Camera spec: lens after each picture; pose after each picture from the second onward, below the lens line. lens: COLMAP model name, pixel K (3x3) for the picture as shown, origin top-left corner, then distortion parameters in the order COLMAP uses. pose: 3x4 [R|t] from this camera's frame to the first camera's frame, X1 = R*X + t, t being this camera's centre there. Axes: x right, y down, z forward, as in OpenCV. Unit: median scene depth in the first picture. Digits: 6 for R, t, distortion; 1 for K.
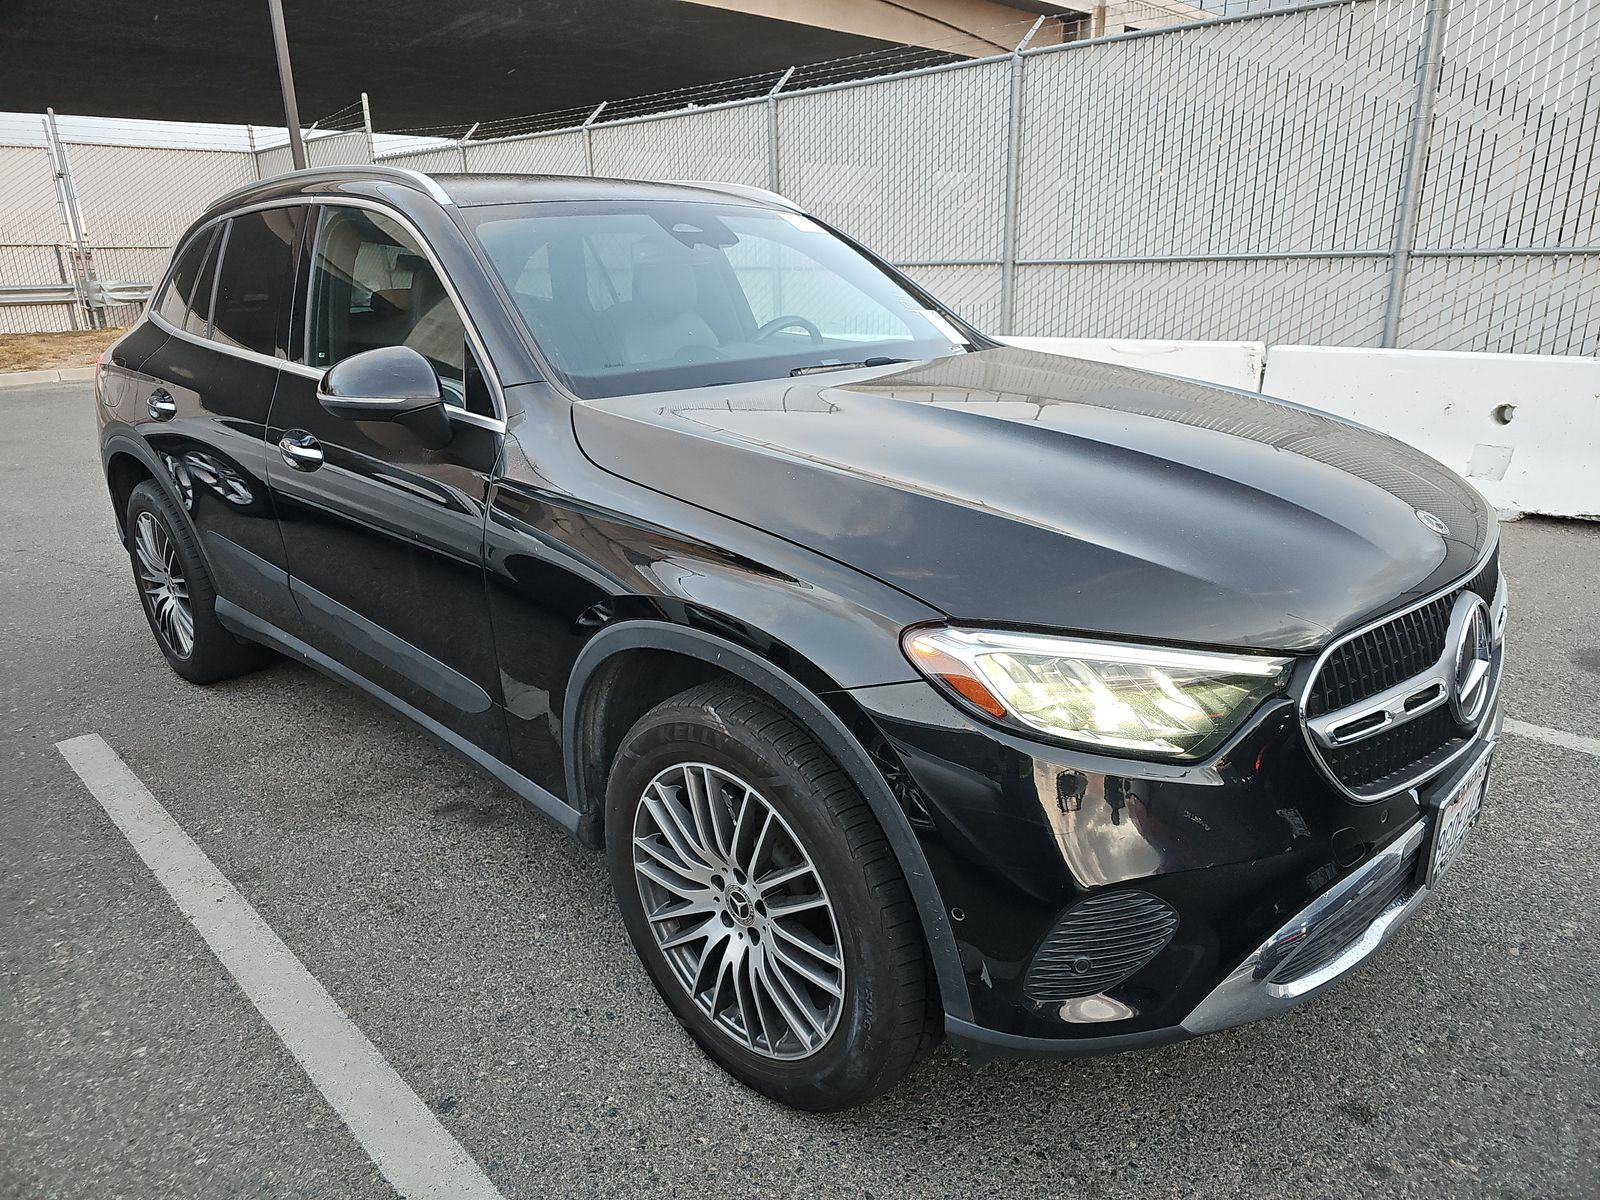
lens RADIAL K [[1128.3, 0, 819.4], [0, 1128.3, 598.5], [0, 0, 1]] dist [0.016075, -0.003705]
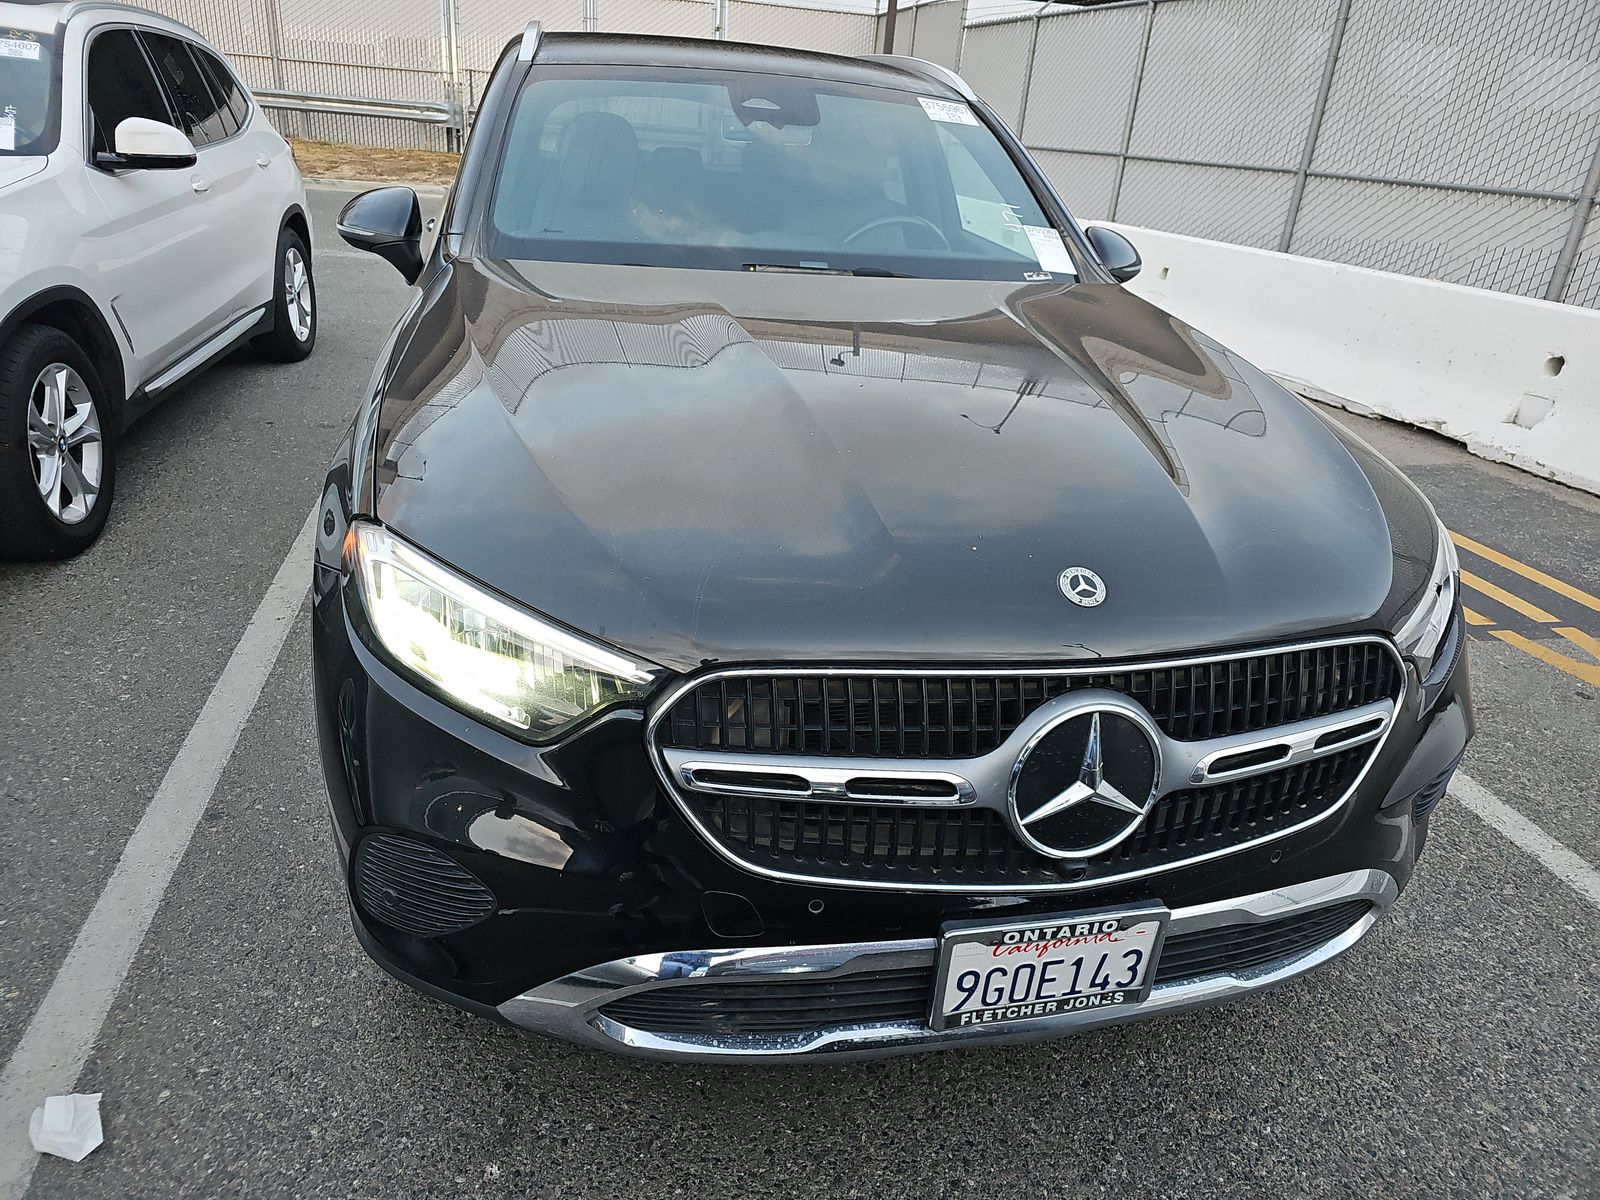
lens RADIAL K [[1128.3, 0, 819.4], [0, 1128.3, 598.5], [0, 0, 1]] dist [0.016075, -0.003705]
pose [[0.828312, 0.289049, -0.479948, 0.585997], [-0.243663, 0.957236, 0.155973, -0.101958], [0.504507, -0.012249, 0.863321, 0.222553]]
